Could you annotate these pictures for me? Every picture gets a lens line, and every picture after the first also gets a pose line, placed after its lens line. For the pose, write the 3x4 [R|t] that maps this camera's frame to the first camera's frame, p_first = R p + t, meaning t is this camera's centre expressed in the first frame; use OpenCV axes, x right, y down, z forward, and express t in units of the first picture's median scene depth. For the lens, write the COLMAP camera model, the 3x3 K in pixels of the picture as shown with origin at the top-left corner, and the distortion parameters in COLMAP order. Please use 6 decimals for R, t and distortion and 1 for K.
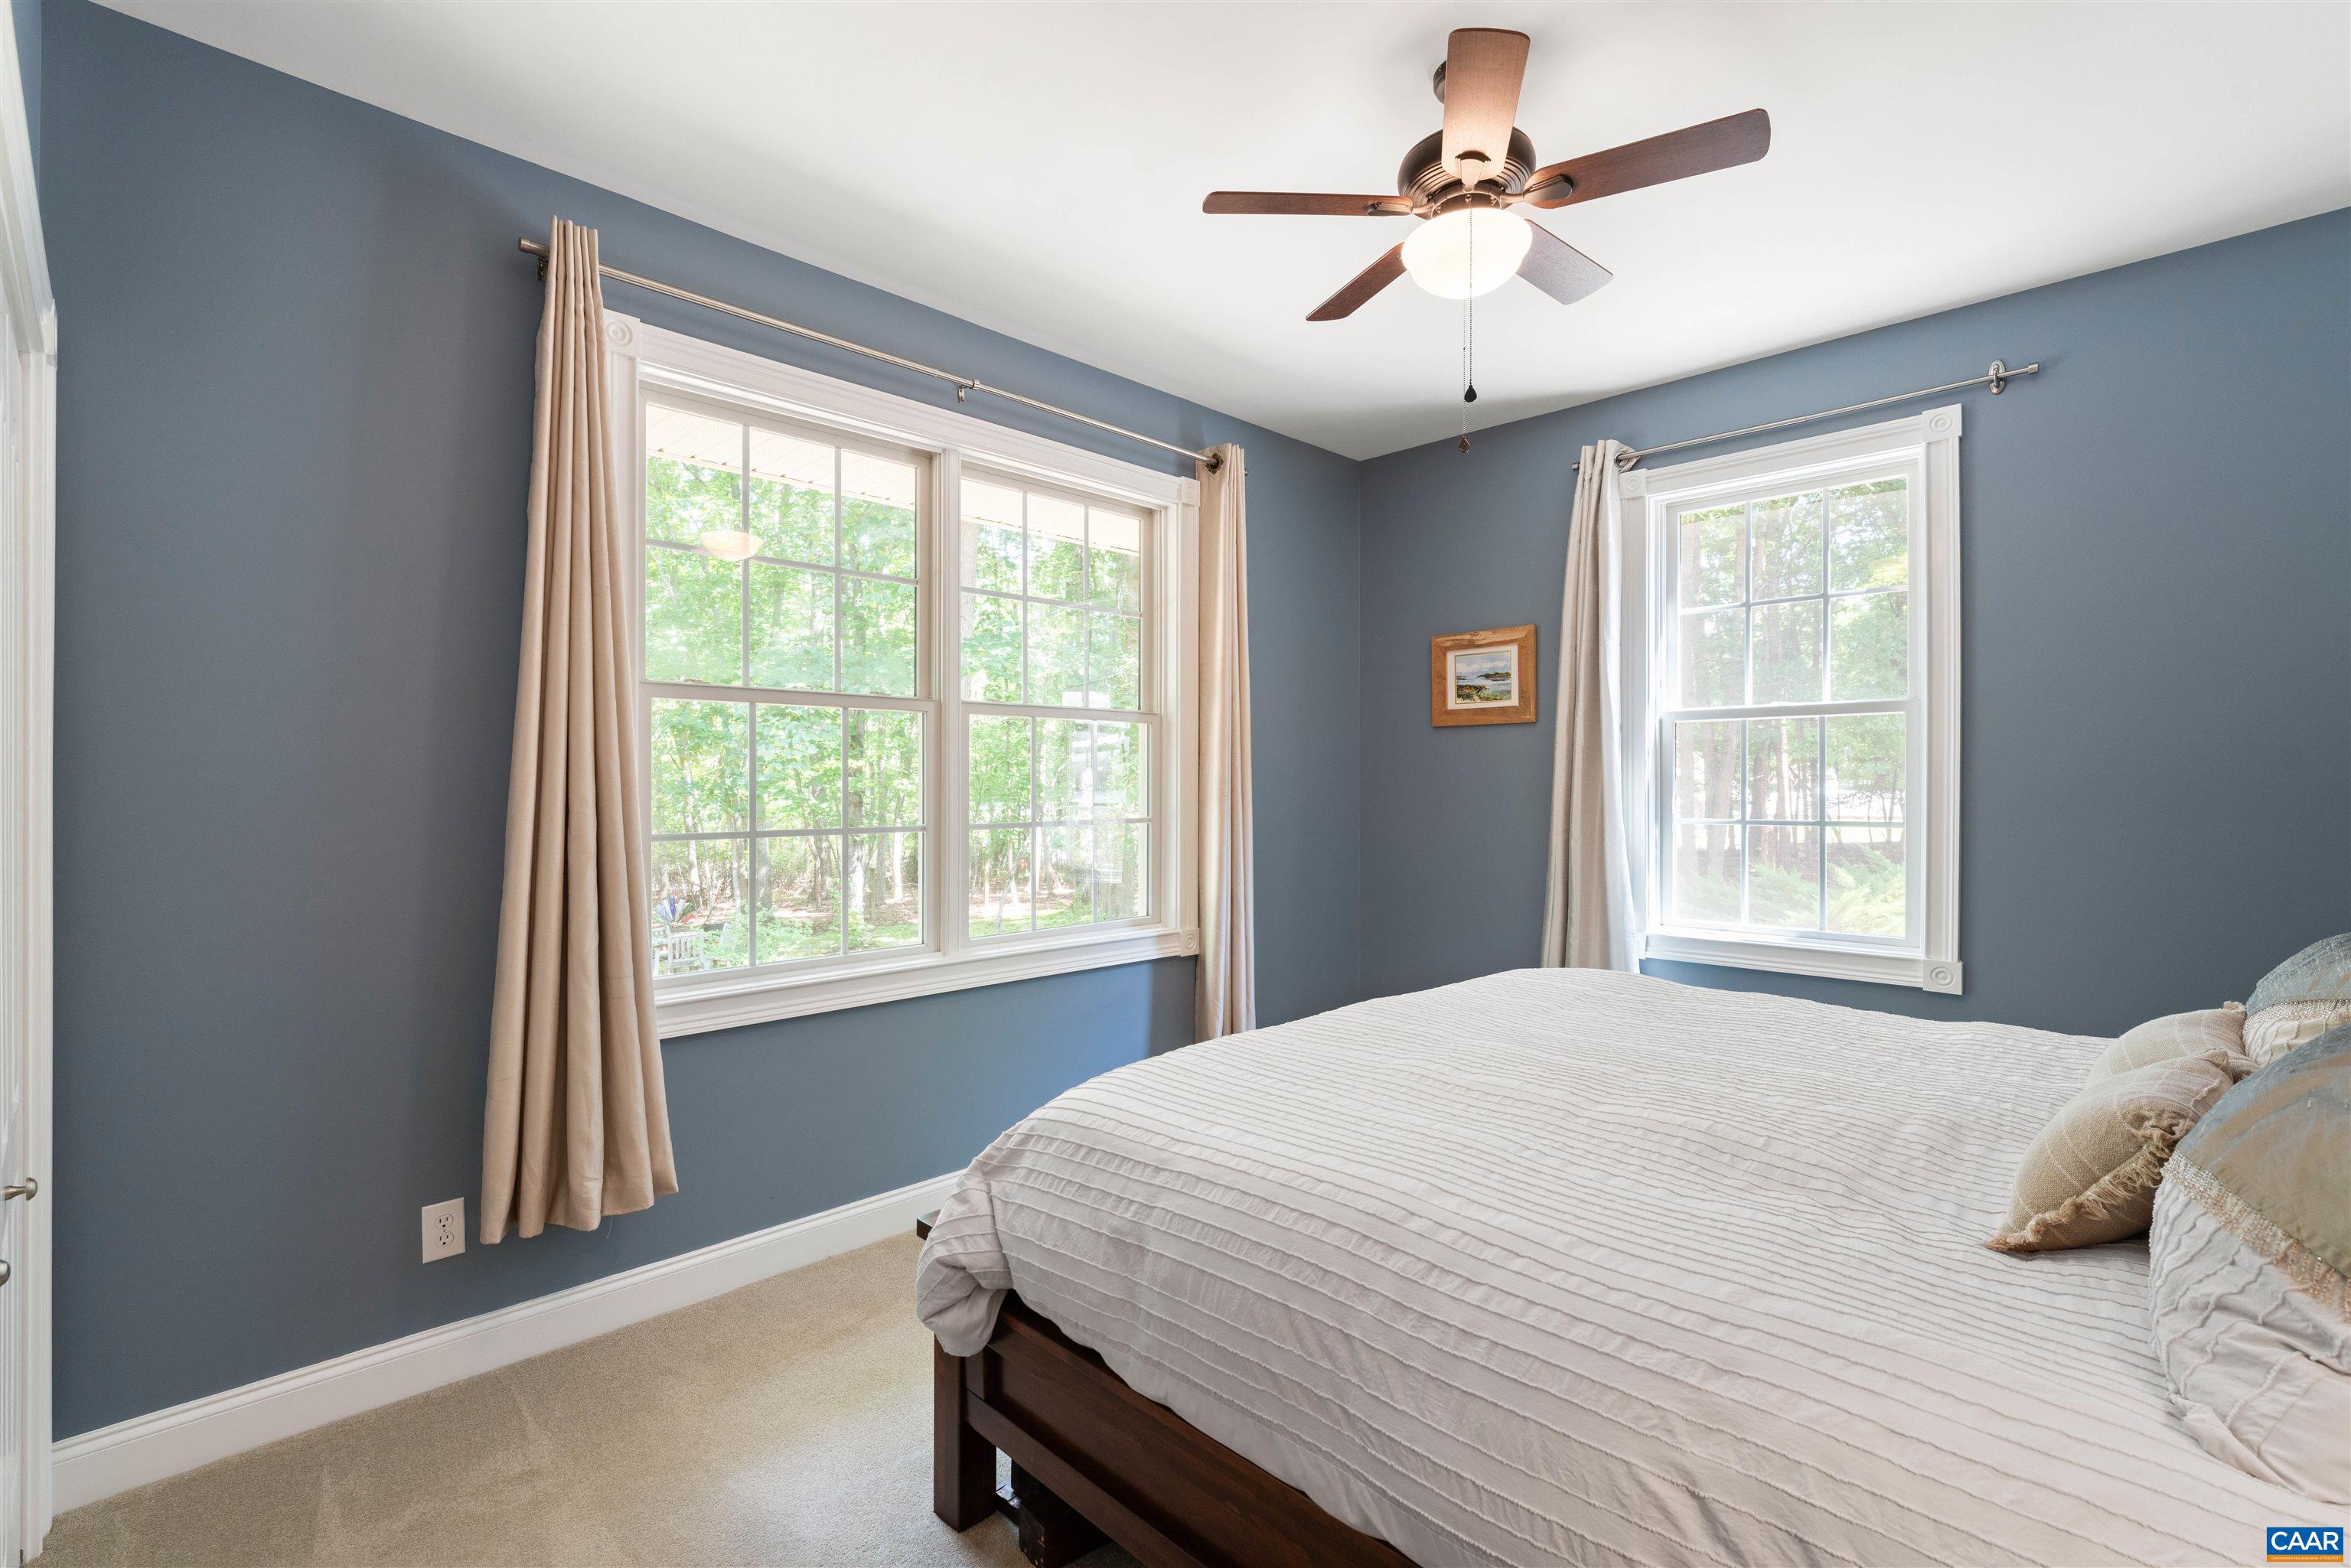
lens RADIAL K [[1090.1, 0, 1155.1], [0, 1090.1, 786.7], [0, 0, 1]] dist [0.008035, -0.000995]
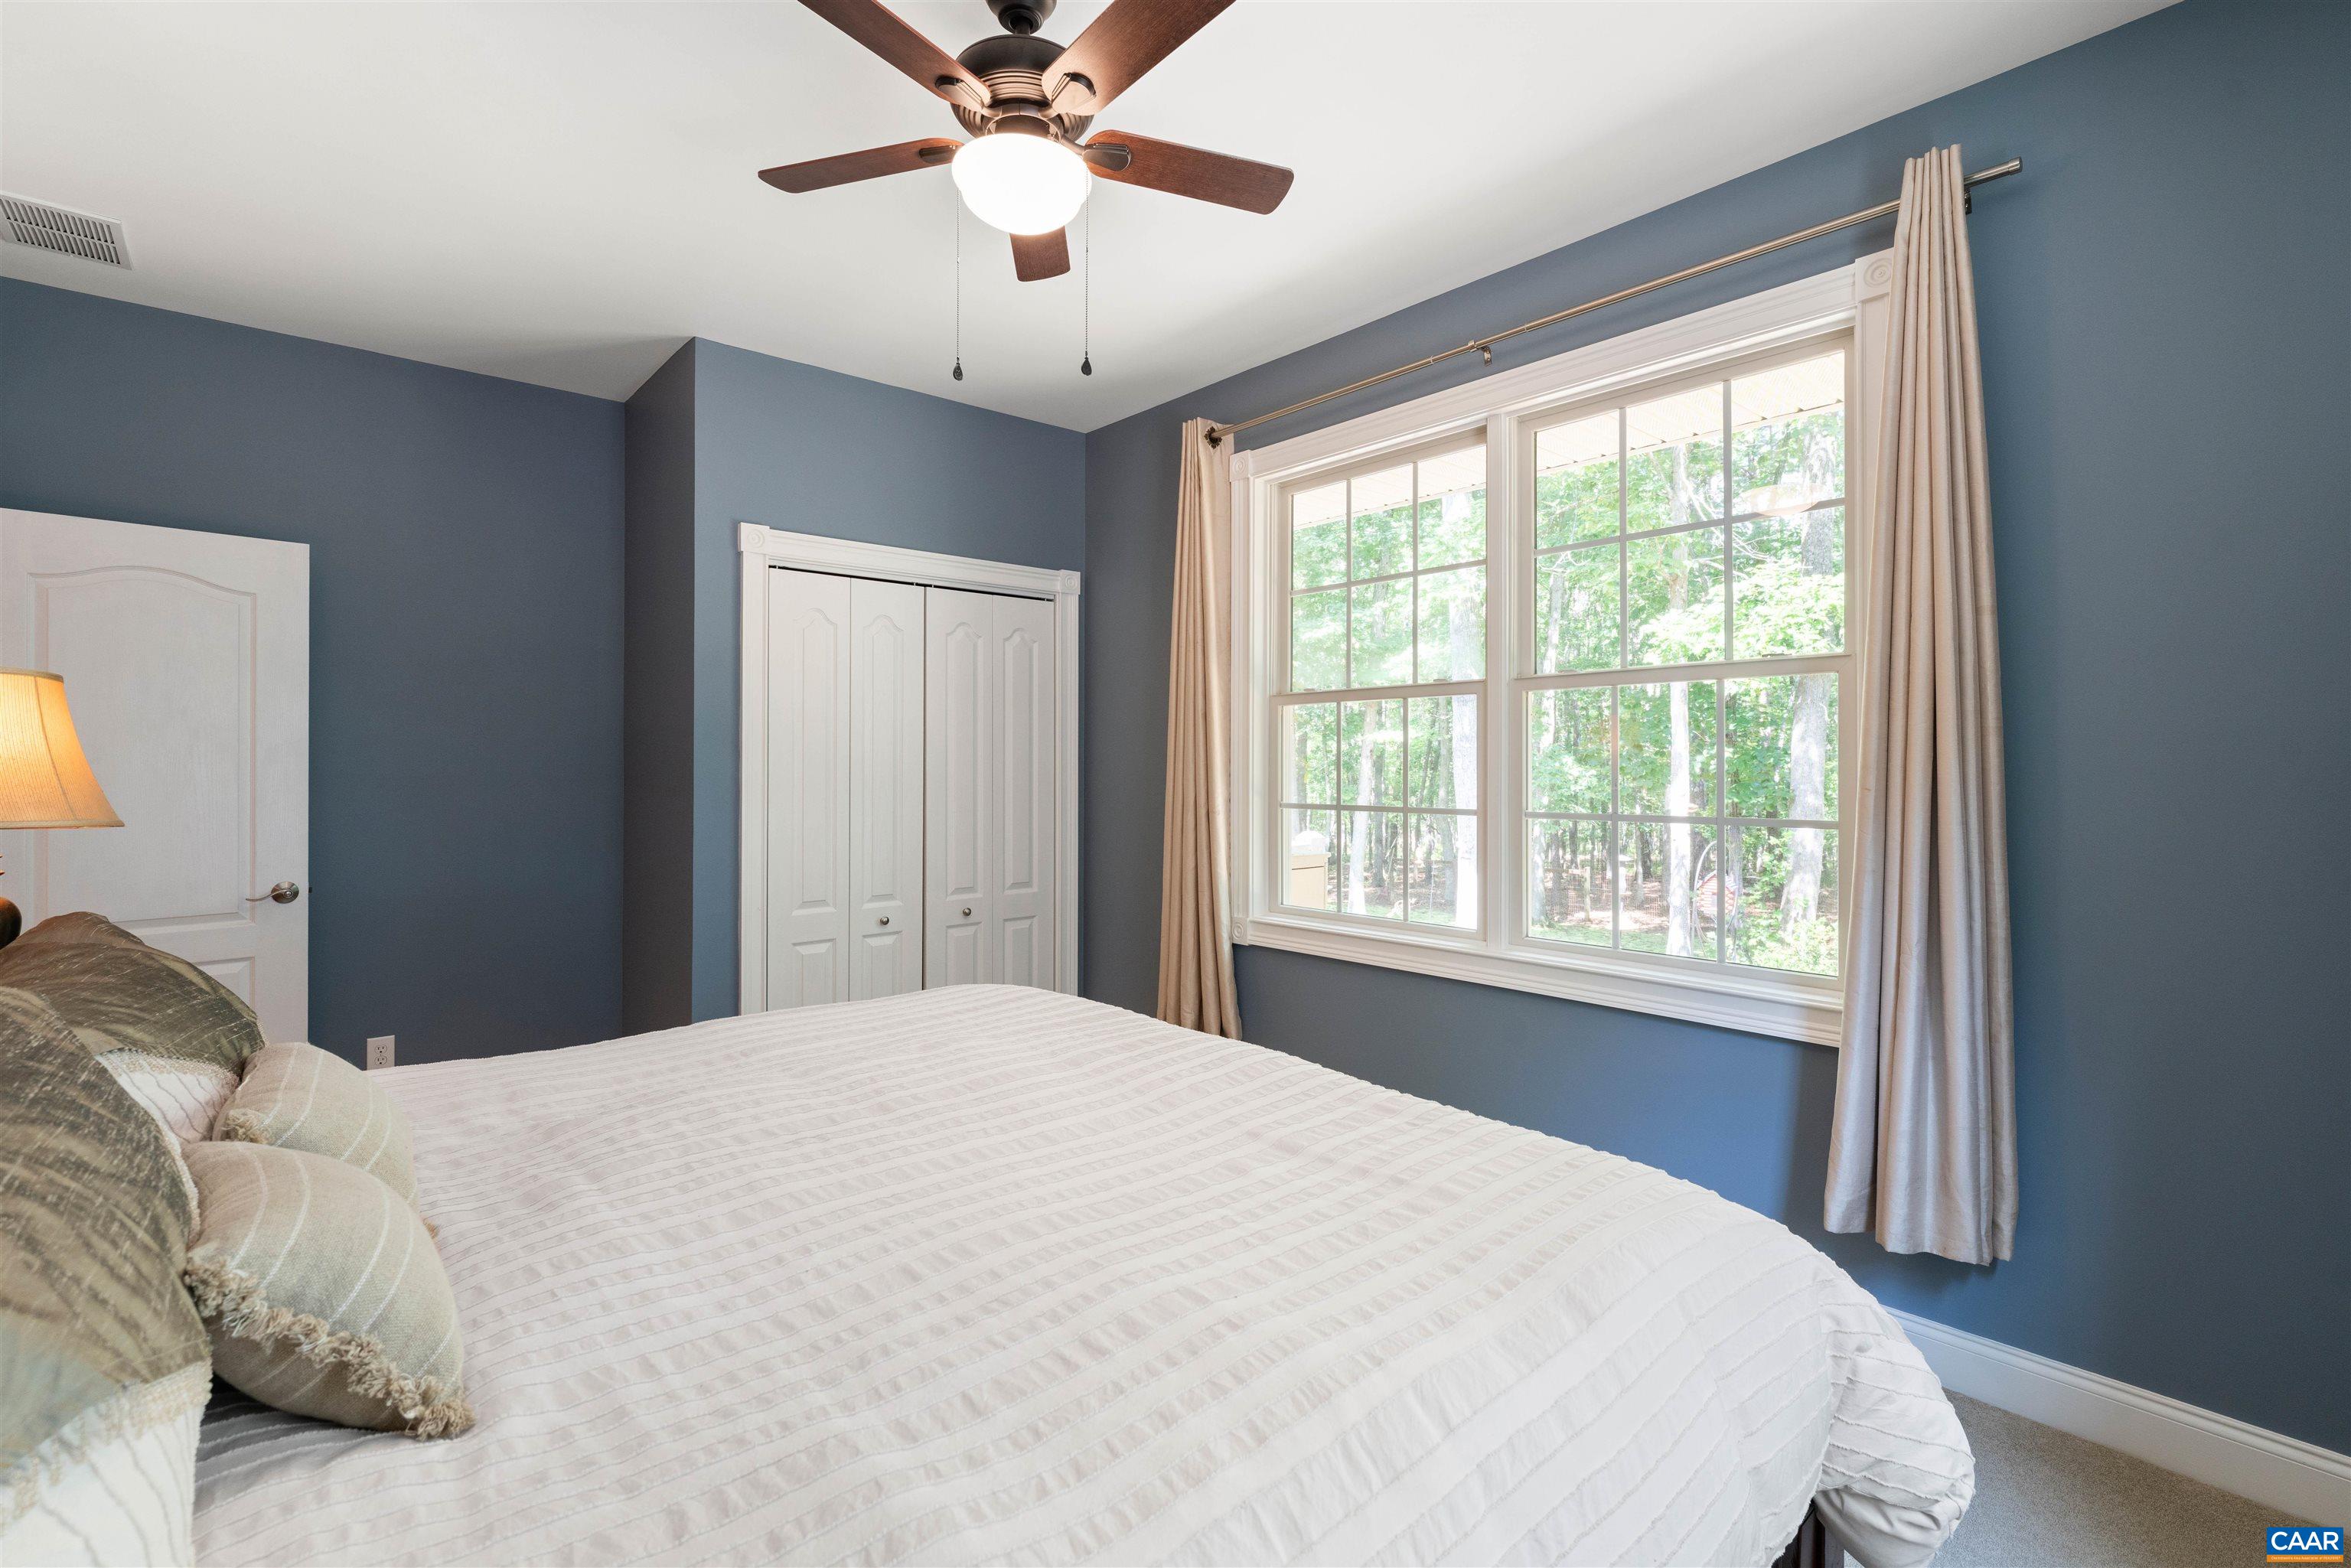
lens RADIAL K [[1090.1, 0, 1158.7], [0, 1090.1, 766.9], [0, 0, 1]] dist [0.008035, -0.000995]
pose [[-0.079937, -0.002430, -0.996797, 0.774039], [-0.007426, 0.999971, -0.001842, 0.001427], [0.996772, 0.007255, -0.079953, 0.779003]]
